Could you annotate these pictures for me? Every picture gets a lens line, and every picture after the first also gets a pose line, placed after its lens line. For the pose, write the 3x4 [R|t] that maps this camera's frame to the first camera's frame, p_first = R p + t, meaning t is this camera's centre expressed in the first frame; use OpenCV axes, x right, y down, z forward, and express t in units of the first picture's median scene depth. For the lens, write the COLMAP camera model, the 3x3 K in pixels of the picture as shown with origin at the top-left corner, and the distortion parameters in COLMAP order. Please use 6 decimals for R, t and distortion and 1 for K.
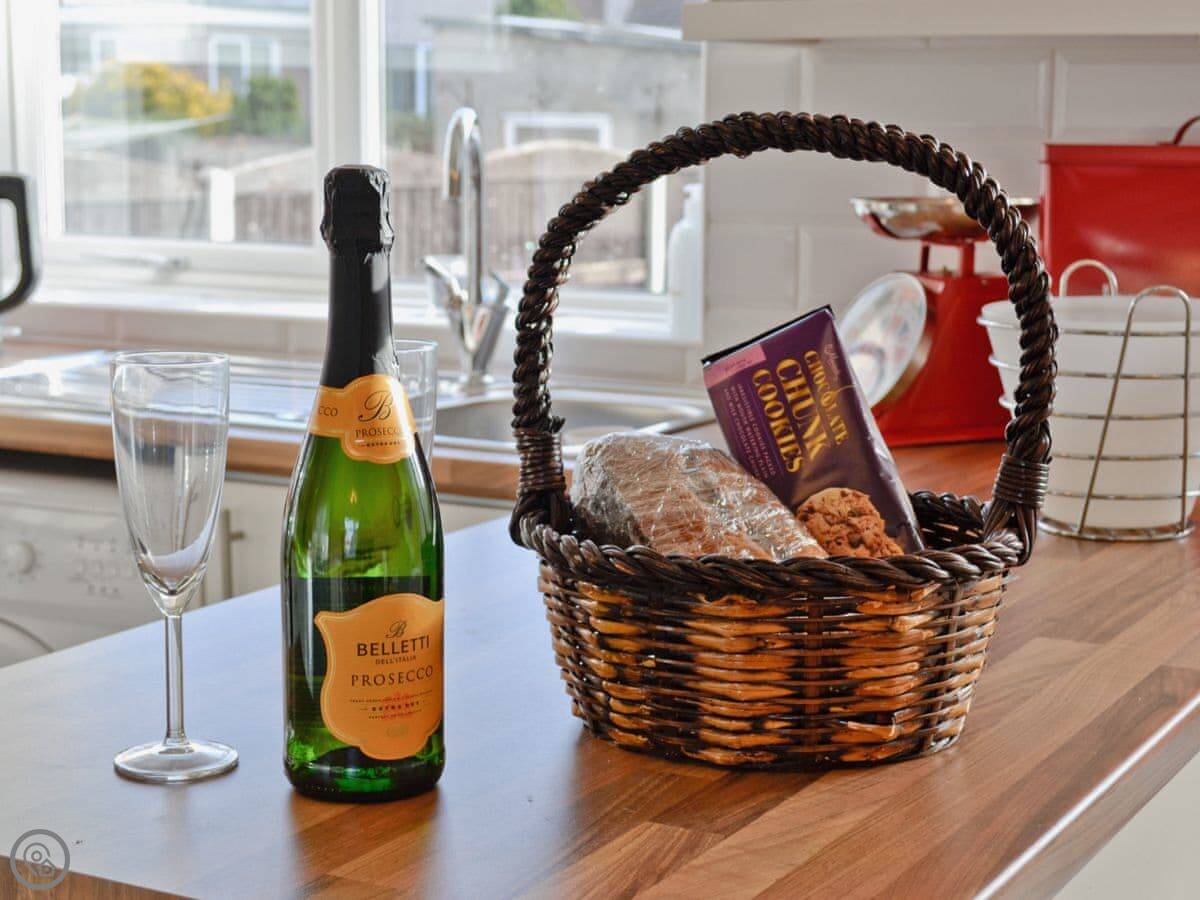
lens RADIAL K [[2221.9, 0, 597.1], [0, 2221.9, 448.9], [0, 0, 1]] dist [0.031549, 0.000000]
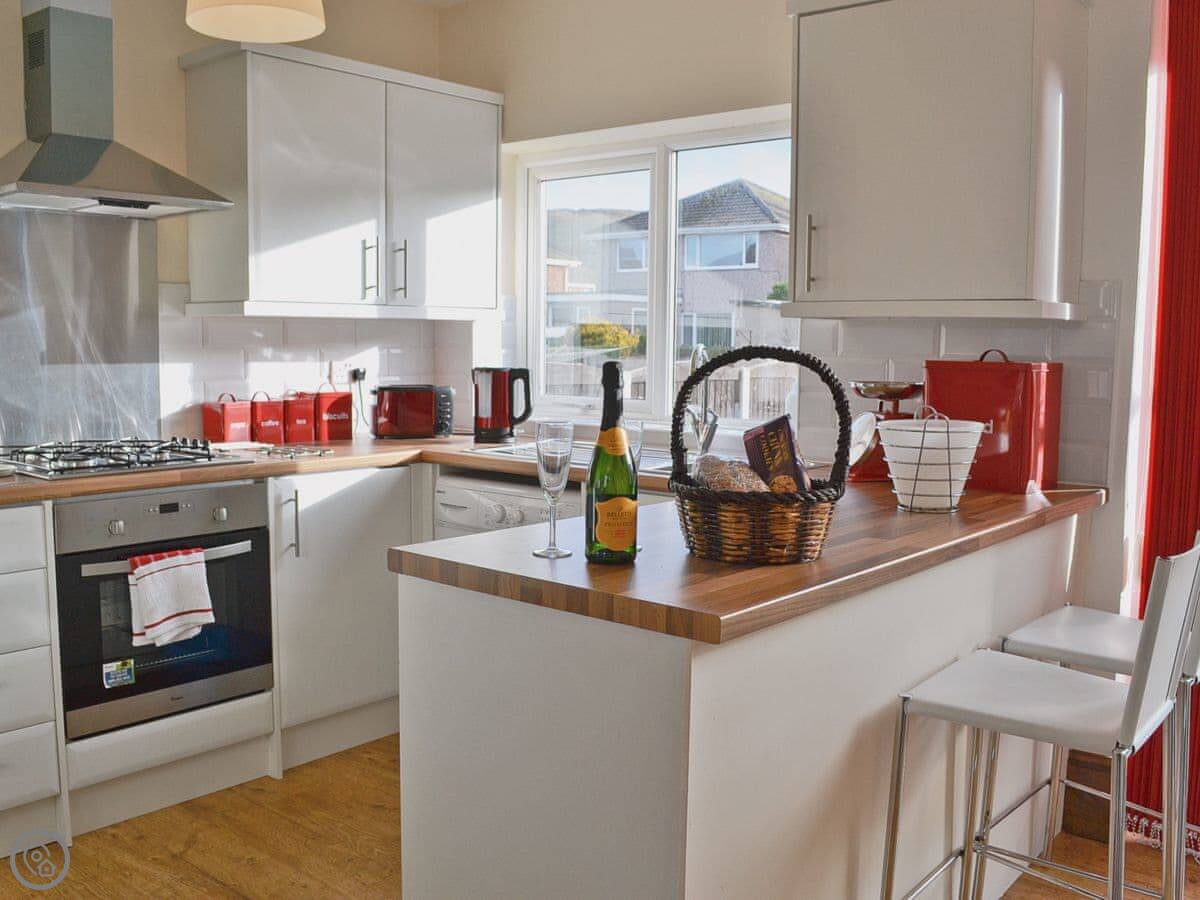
lens RADIAL K [[1119.9, 0, 601.9], [0, 1119.9, 452.5], [0, 0, 1]] dist [-0.081013, 0.000000]
pose [[0.980316, 0.026320, -0.195672, 0.172368], [-0.036894, 0.998038, -0.050593, 0.074824], [0.193956, 0.056816, 0.979364, -0.498646]]
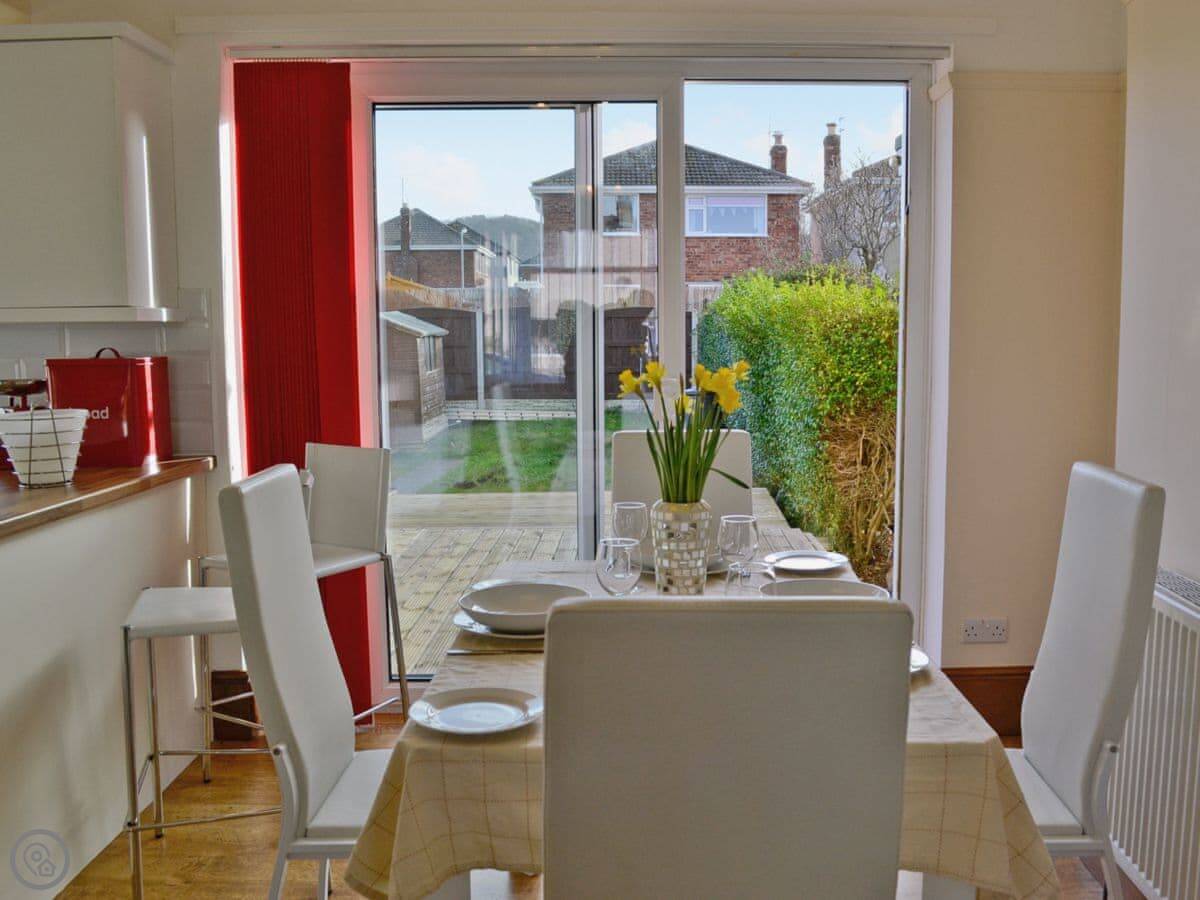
lens RADIAL K [[1119.9, 0, 603.9], [0, 1119.9, 449.4], [0, 0, 1]] dist [-0.081013, 0.000000]
pose [[0.892183, -0.061475, 0.447472, 0.375377], [0.082937, 0.996147, -0.028508, 0.143842], [-0.443995, 0.062547, 0.893844, -1.054987]]
